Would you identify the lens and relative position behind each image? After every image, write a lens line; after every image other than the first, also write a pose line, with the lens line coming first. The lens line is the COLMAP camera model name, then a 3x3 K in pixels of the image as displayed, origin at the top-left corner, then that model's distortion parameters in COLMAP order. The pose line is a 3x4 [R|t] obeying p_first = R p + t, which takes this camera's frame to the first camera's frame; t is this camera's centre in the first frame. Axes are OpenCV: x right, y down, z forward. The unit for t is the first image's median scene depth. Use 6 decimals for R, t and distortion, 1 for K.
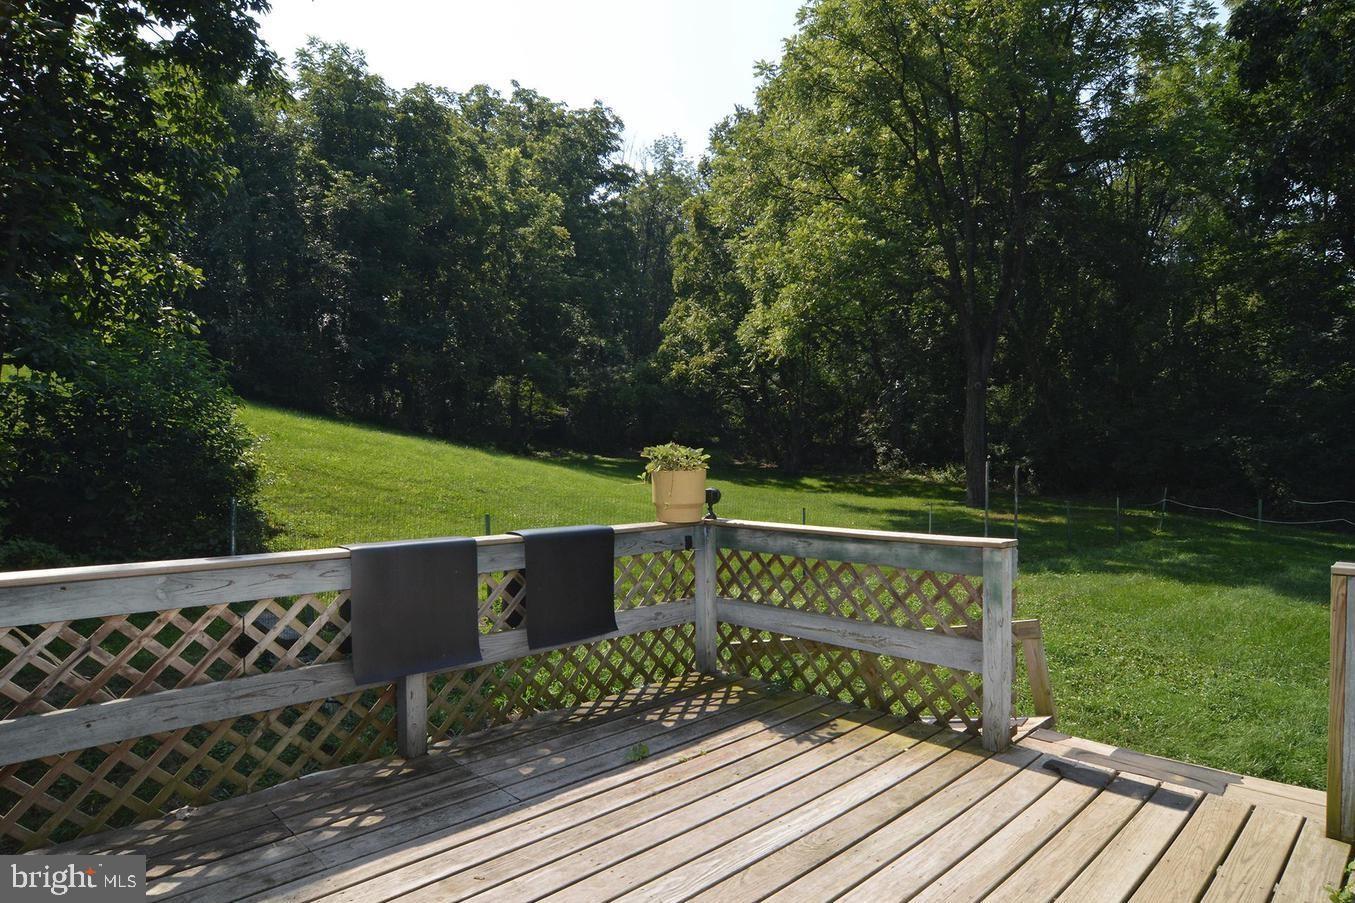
lens RADIAL K [[792.1, 0, 681.2], [0, 792.1, 481.7], [0, 0, 1]] dist [-0.018396, -0.008326]
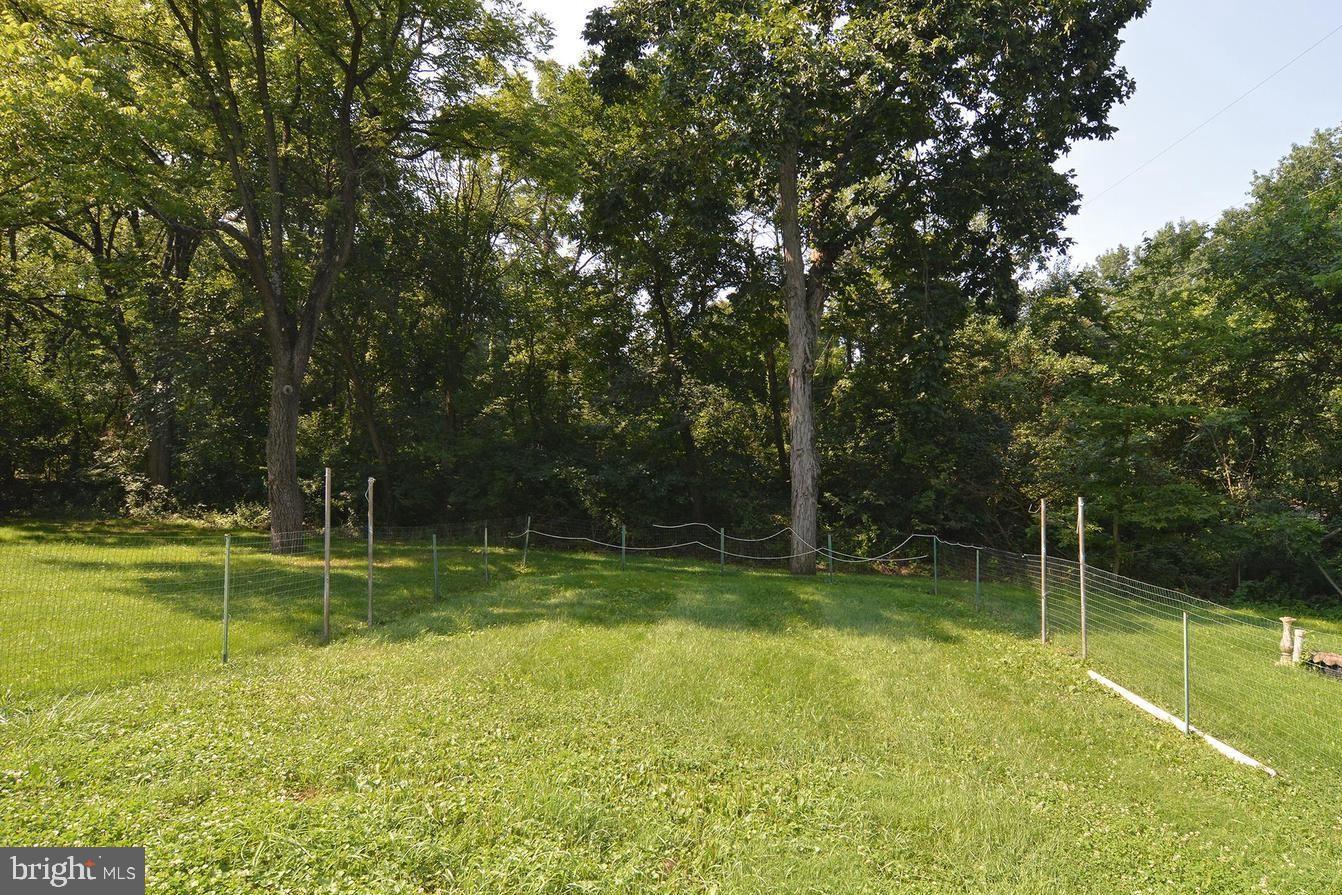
lens RADIAL K [[707.3, 0, 671.6], [0, 707.3, 495.9], [0, 0, 1]] dist [-0.004169, -0.002456]
pose [[0.628133, 0.020483, 0.777837, 0.073056], [0.032108, 0.998120, -0.052212, 0.020128], [-0.777443, 0.057771, 0.626294, 0.257494]]
